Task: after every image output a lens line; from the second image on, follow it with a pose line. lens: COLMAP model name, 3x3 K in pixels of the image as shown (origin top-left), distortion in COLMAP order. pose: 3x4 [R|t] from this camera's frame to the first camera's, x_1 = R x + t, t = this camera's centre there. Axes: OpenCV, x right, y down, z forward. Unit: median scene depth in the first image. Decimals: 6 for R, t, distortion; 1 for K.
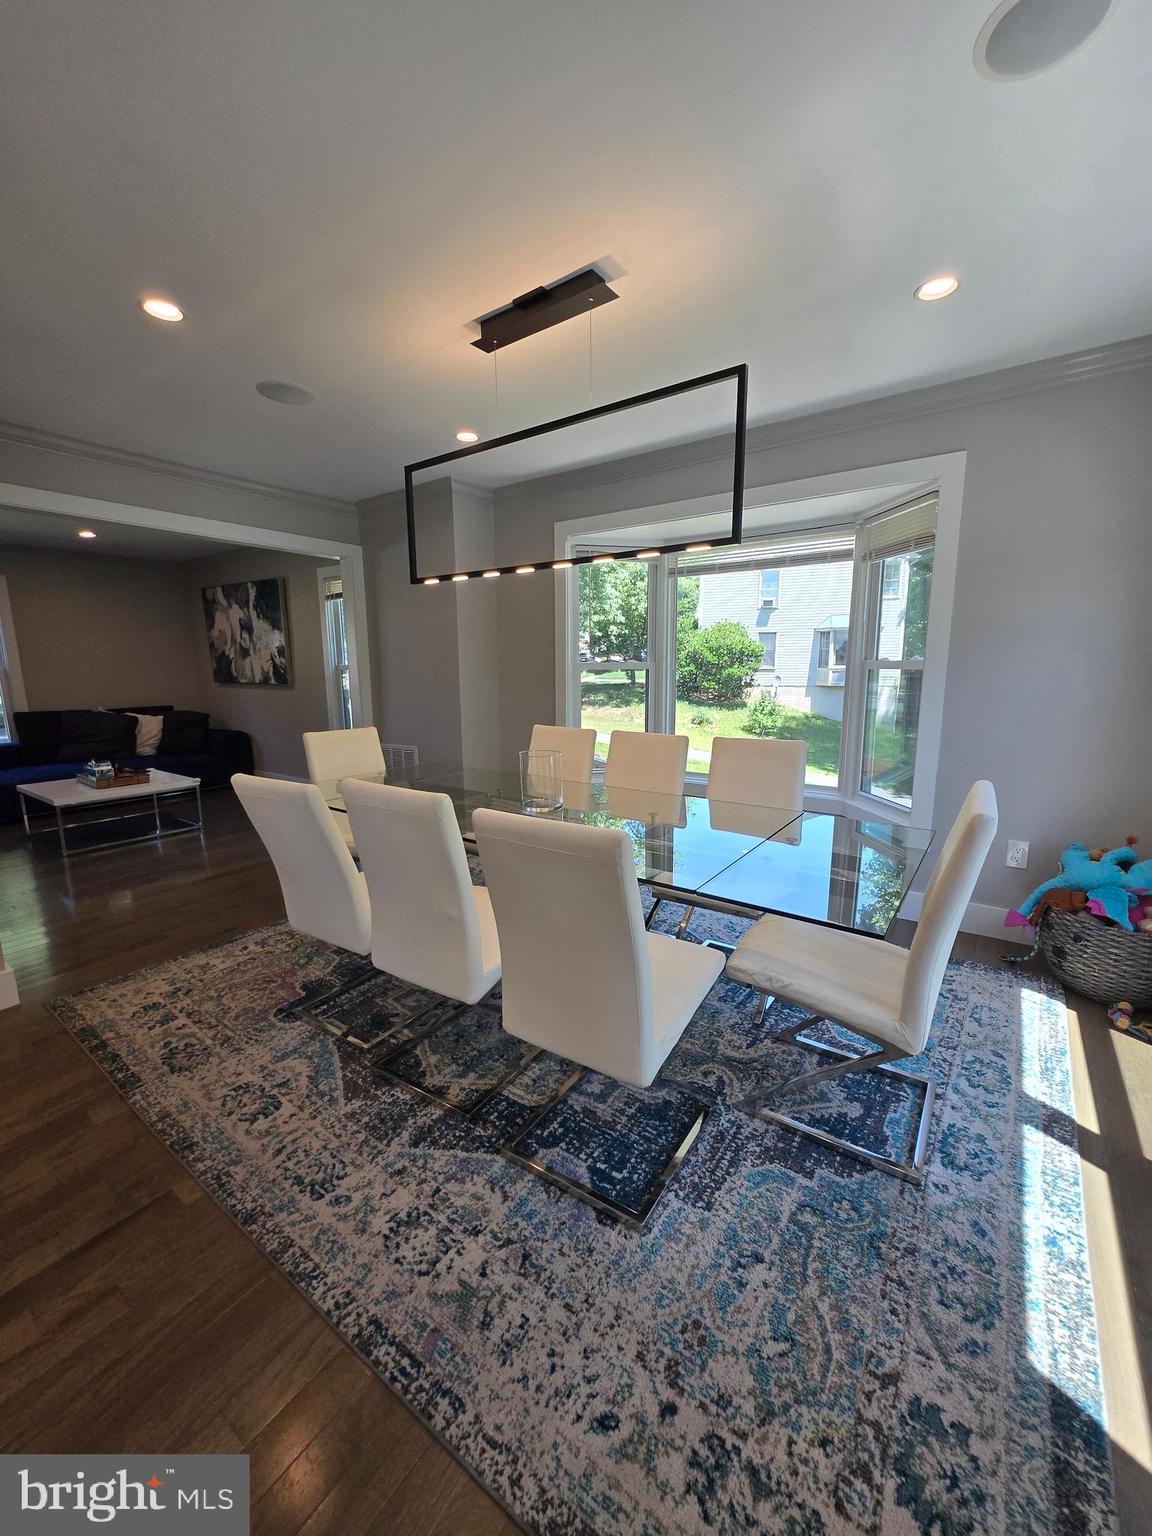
lens RADIAL K [[601.8, 0, 574.7], [0, 601.8, 774.3], [0, 0, 1]] dist [0.004881, -0.001435]
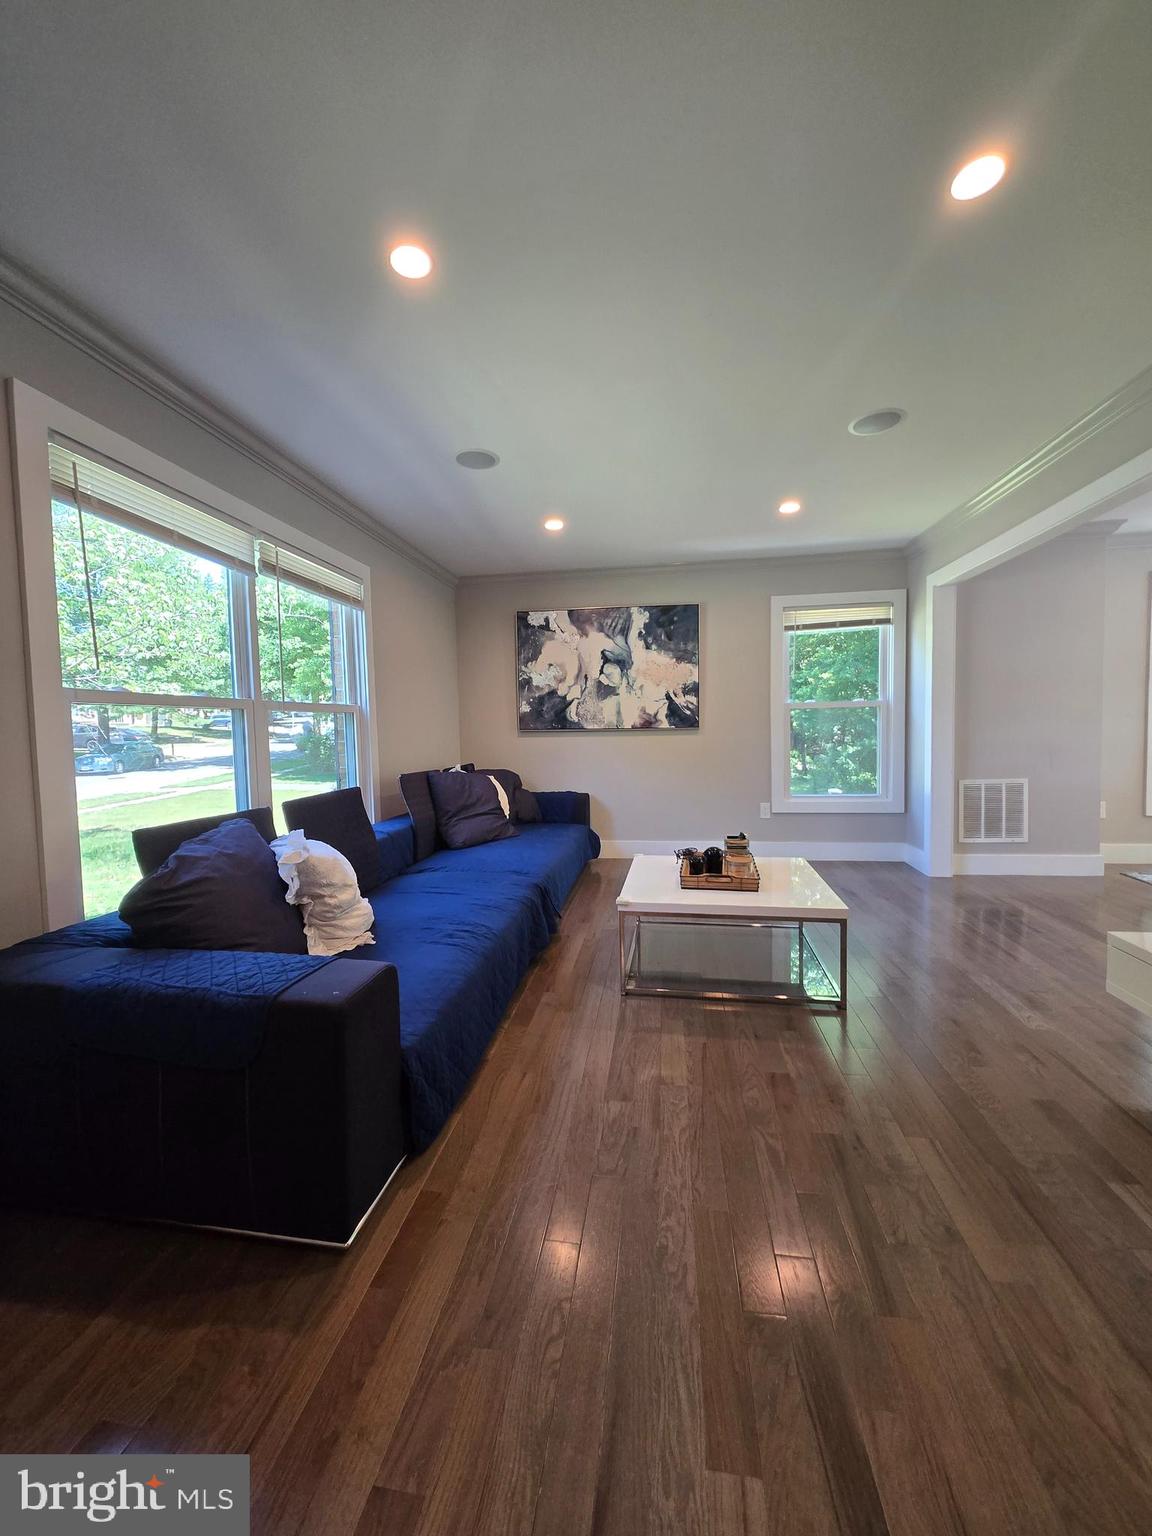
lens RADIAL K [[601.8, 0, 574.4], [0, 601.8, 759.4], [0, 0, 1]] dist [0.004881, -0.001435]
pose [[0.894029, -0.038359, 0.446363, -0.995174], [0.095385, 0.989782, -0.105989, -0.033226], [-0.437737, 0.137334, 0.888553, 0.336046]]
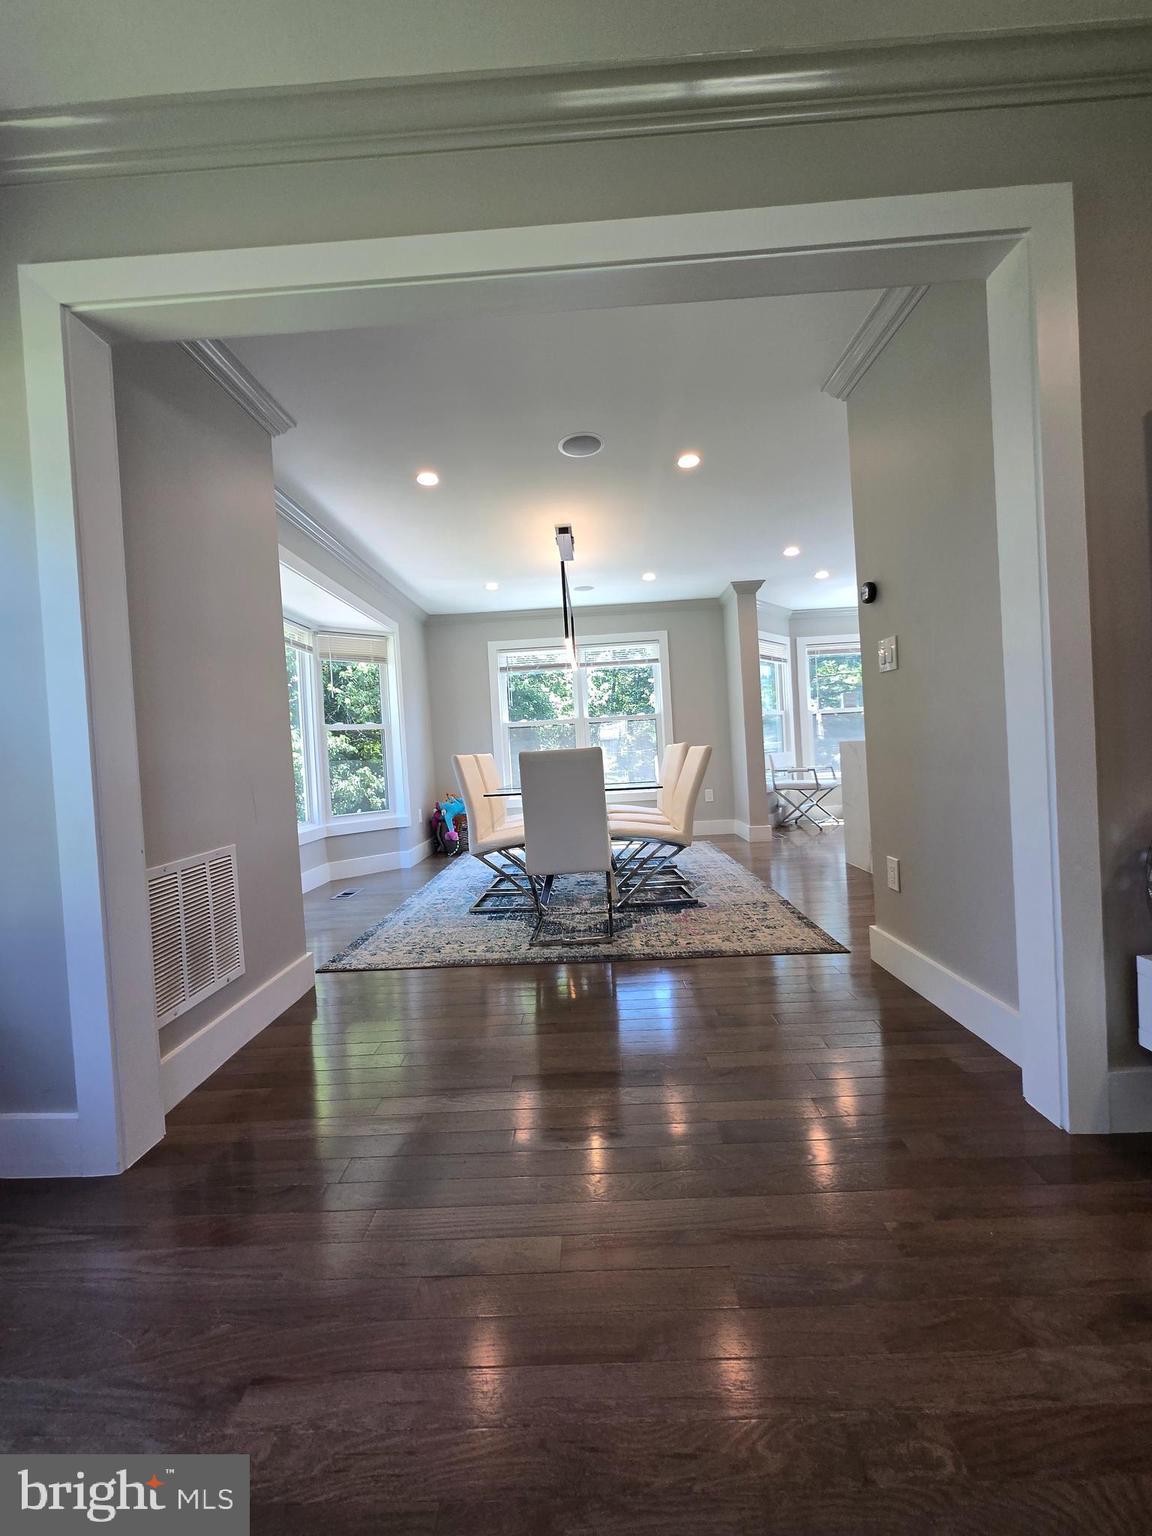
lens RADIAL K [[601.8, 0, 565.1], [0, 601.8, 759.1], [0, 0, 1]] dist [0.004881, -0.001435]
pose [[-0.553509, 0.030332, 0.832291, -0.597860], [0.205749, 0.973342, 0.101359, -0.078643], [-0.807029, 0.227346, -0.544994, 0.764614]]
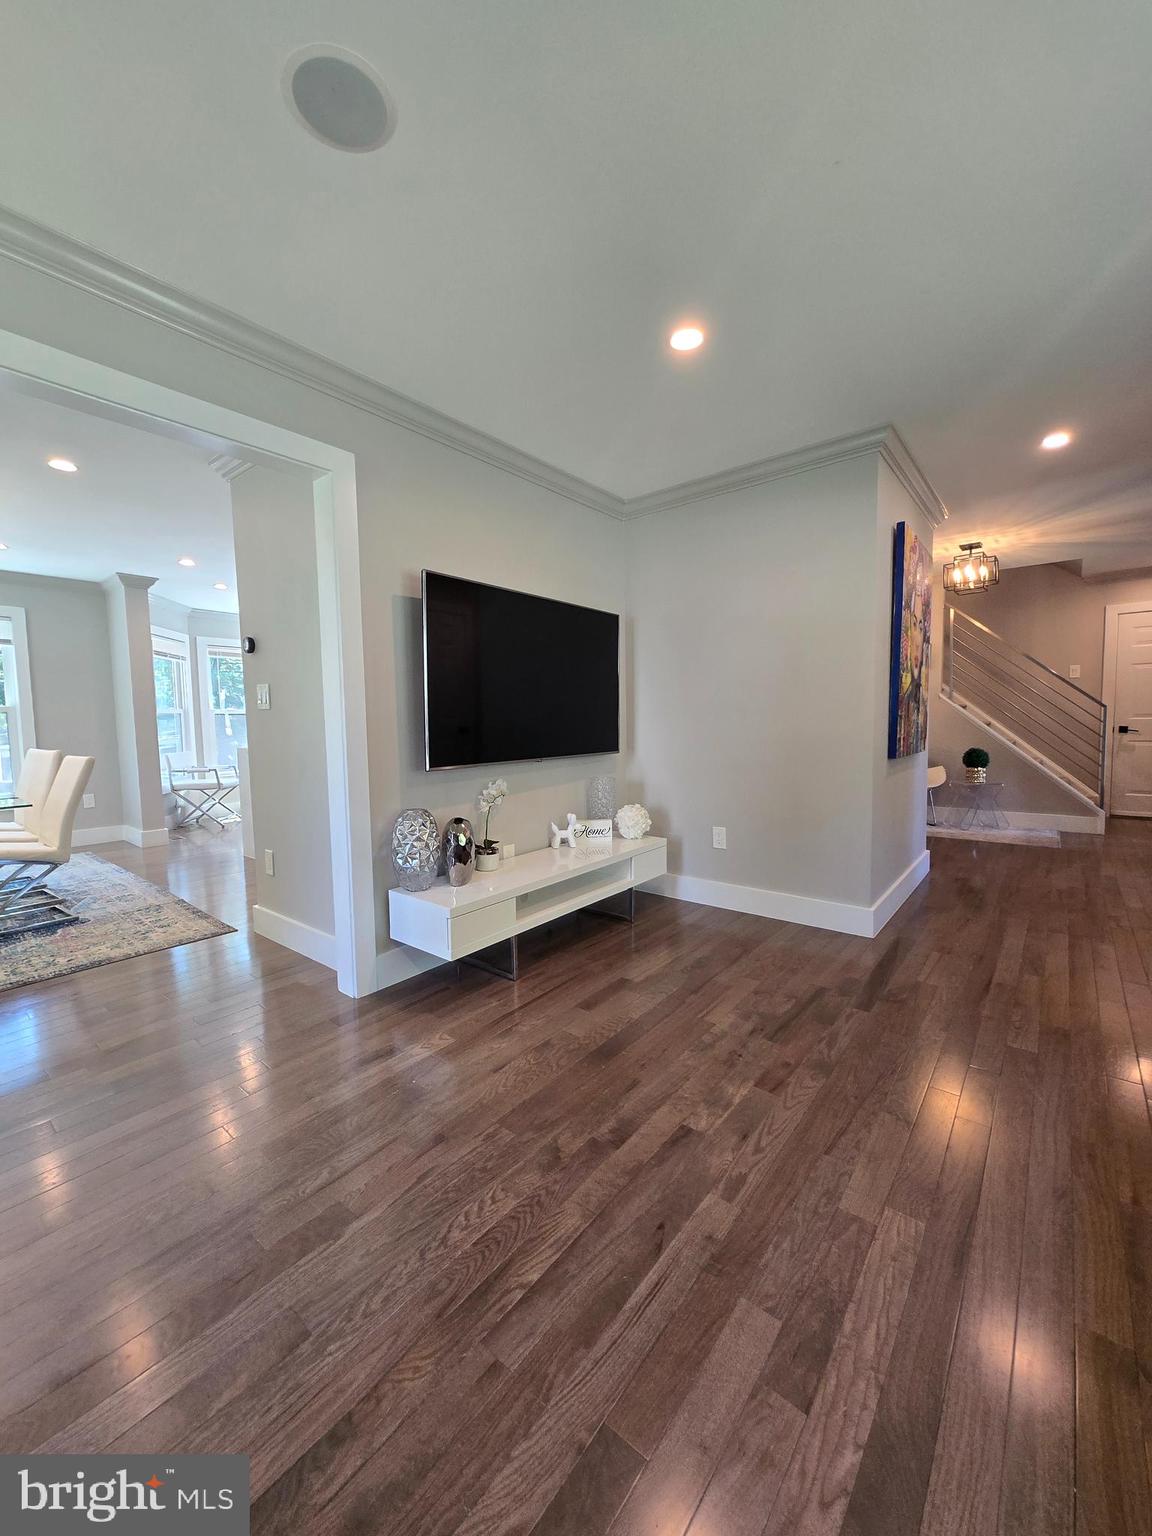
lens RADIAL K [[601.8, 0, 573.6], [0, 601.8, 766.6], [0, 0, 1]] dist [0.004881, -0.001435]
pose [[-0.997578, 0.018680, 0.066997, -0.684079], [0.034974, 0.967344, 0.251044, -0.122784], [-0.060120, 0.252779, -0.965654, 0.858285]]
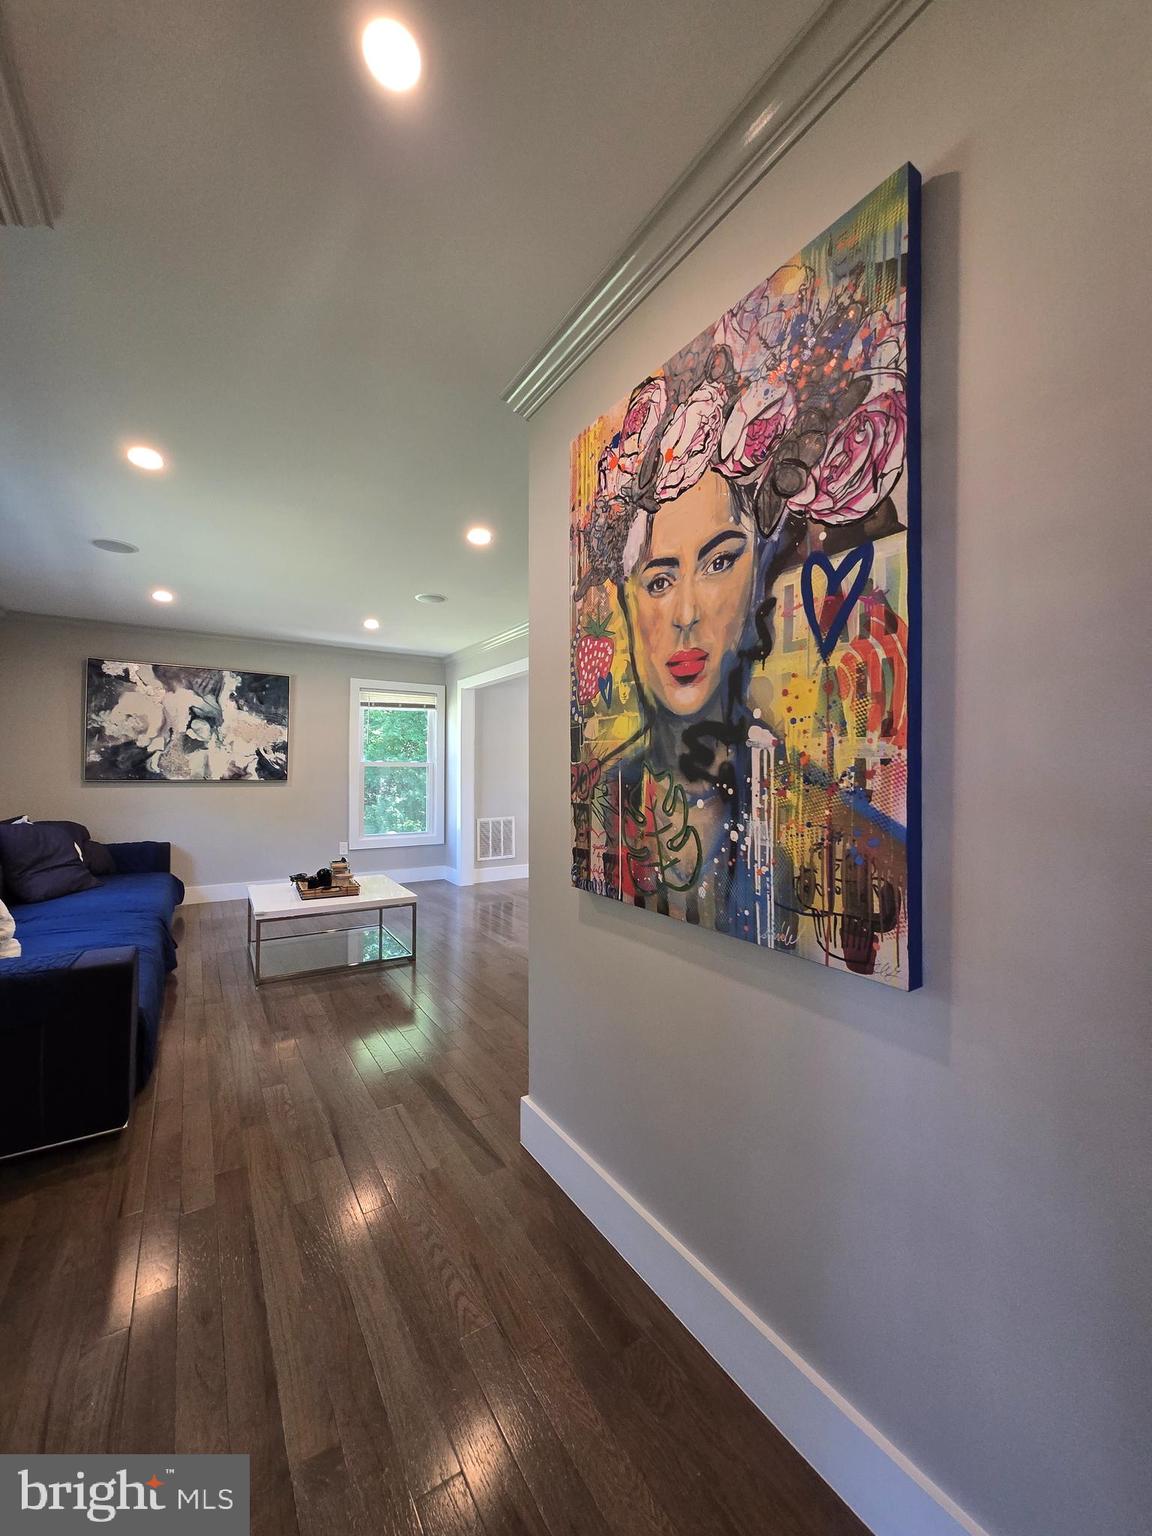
lens RADIAL K [[601.8, 0, 575.8], [0, 601.8, 761.3], [0, 0, 1]] dist [0.004881, -0.001435]
pose [[0.372821, 0.023904, 0.927595, -1.196340], [0.159927, 0.983053, -0.089612, -0.016967], [-0.914017, 0.181756, 0.362680, 0.210000]]
